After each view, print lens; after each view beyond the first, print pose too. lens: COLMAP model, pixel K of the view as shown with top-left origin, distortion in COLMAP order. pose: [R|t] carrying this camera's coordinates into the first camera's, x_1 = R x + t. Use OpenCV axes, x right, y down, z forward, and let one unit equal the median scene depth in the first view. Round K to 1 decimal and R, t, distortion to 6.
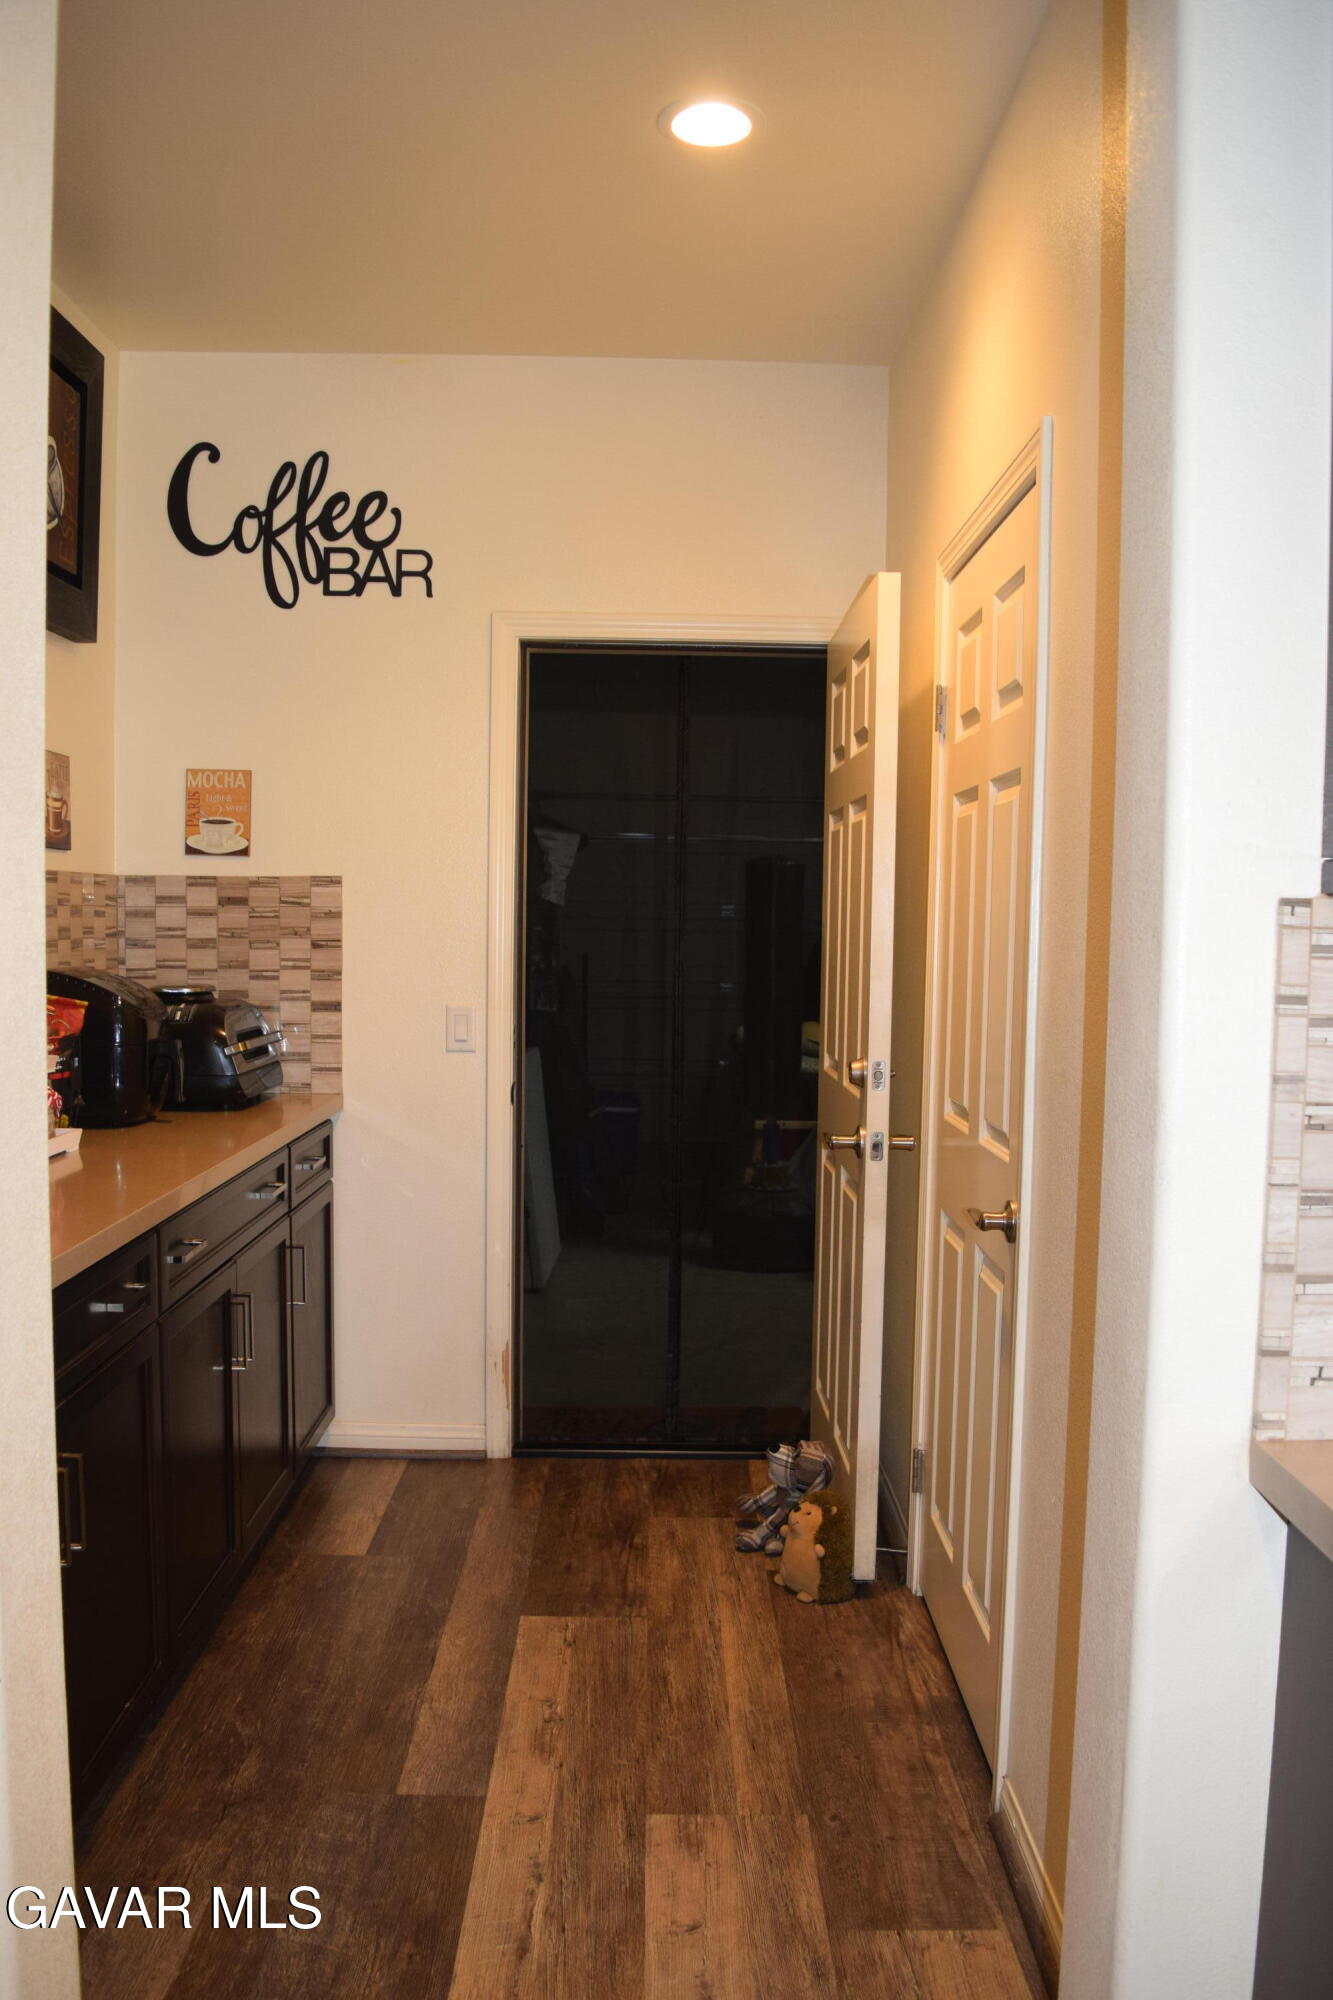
lens RADIAL K [[1566.5, 0, 673.1], [0, 1566.5, 1014.3], [0, 0, 1]] dist [-0.097613, 0.022840]
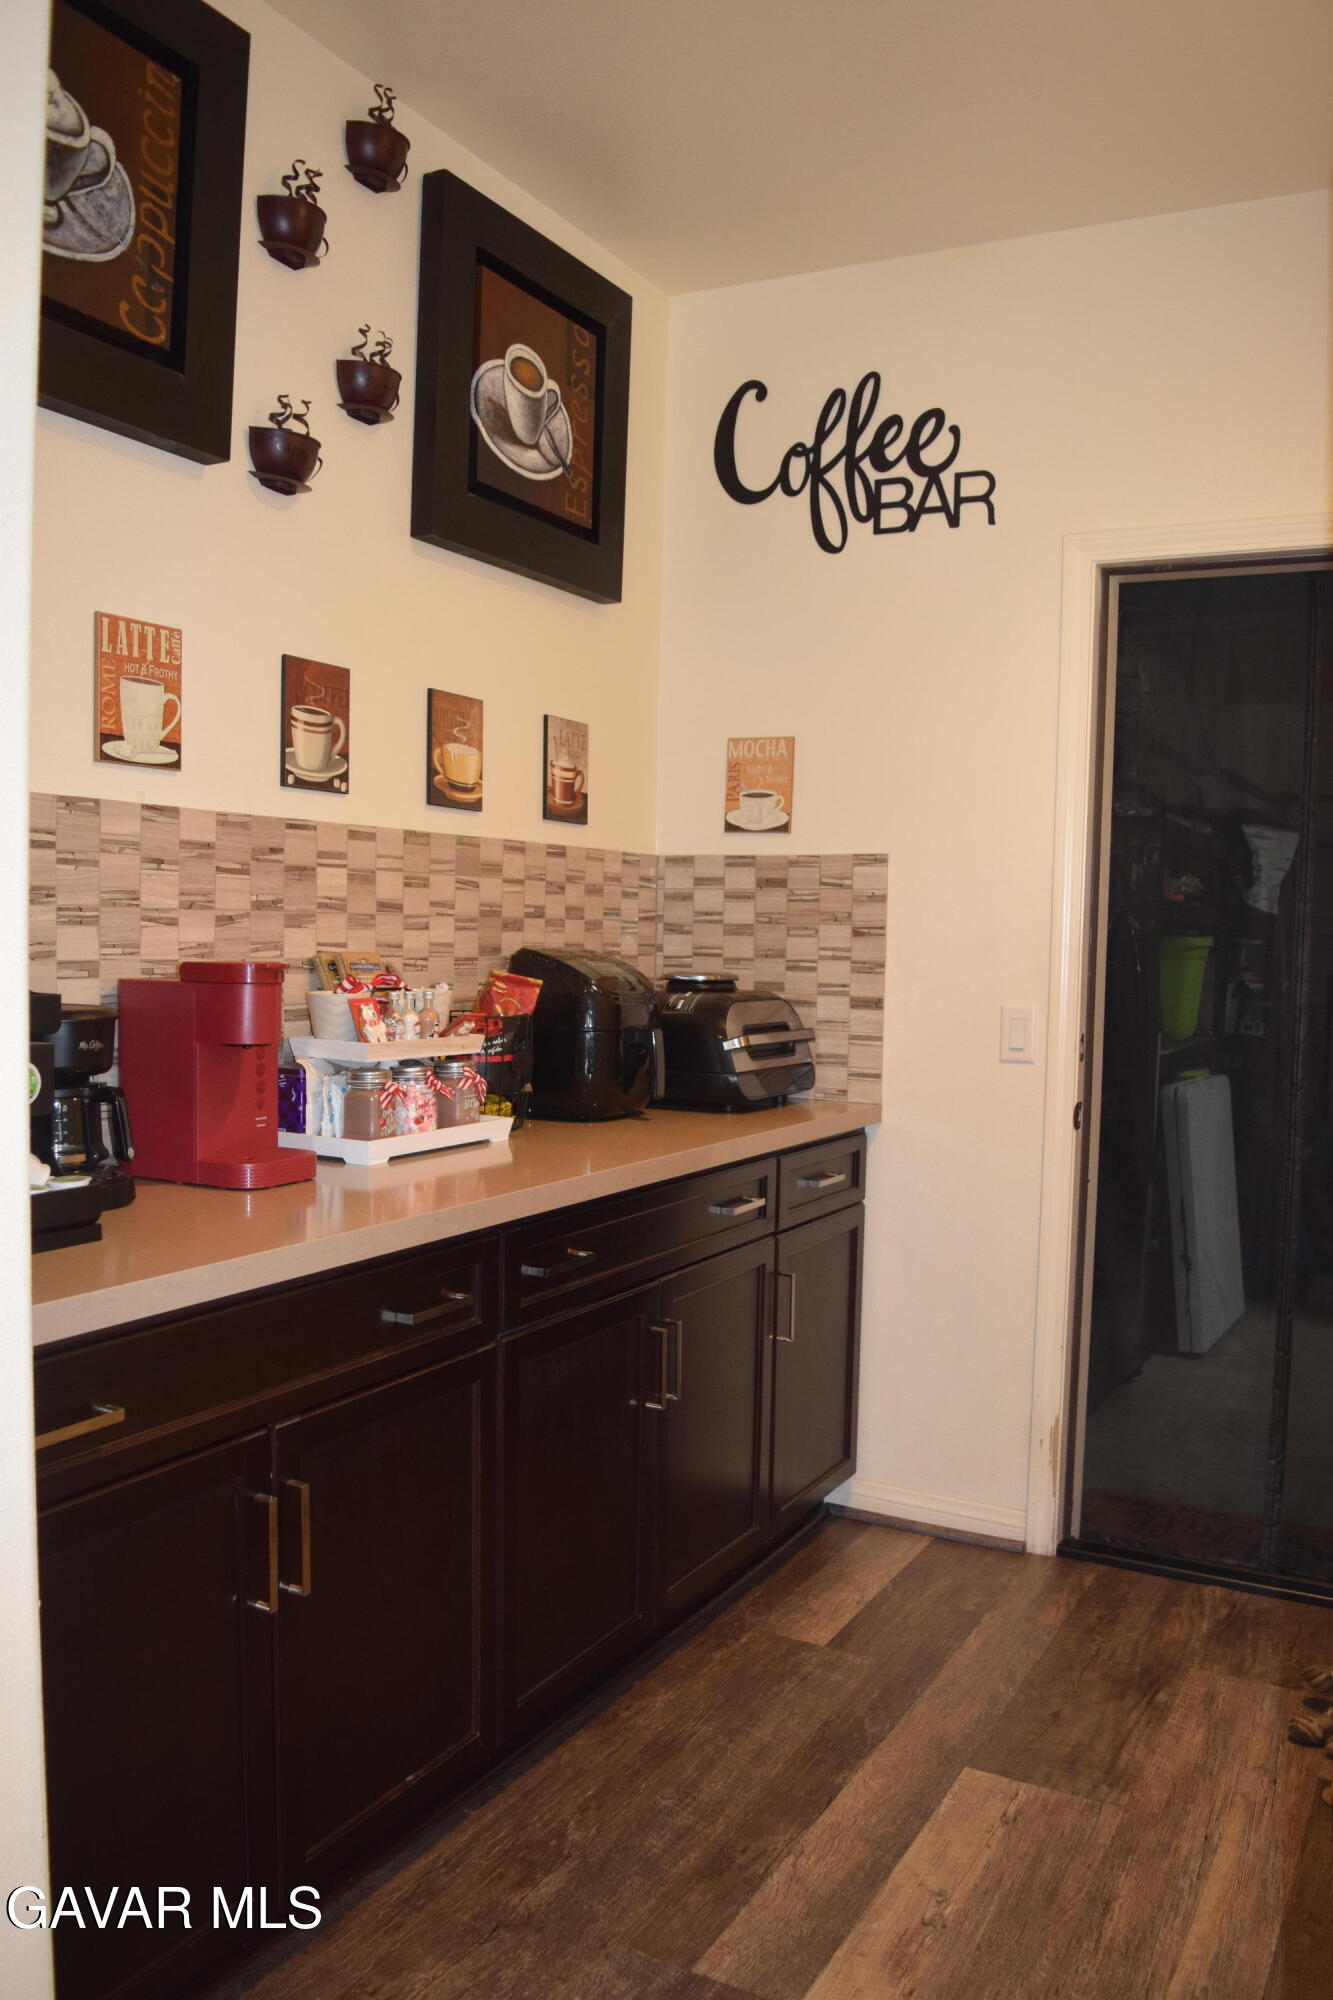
lens RADIAL K [[1566.5, 0, 673.1], [0, 1566.5, 1014.3], [0, 0, 1]] dist [-0.097613, 0.022840]
pose [[0.873776, 0.032801, -0.485221, 0.110255], [-0.041904, 0.999090, -0.007921, 0.012911], [0.484520, 0.027254, 0.874356, 0.184734]]
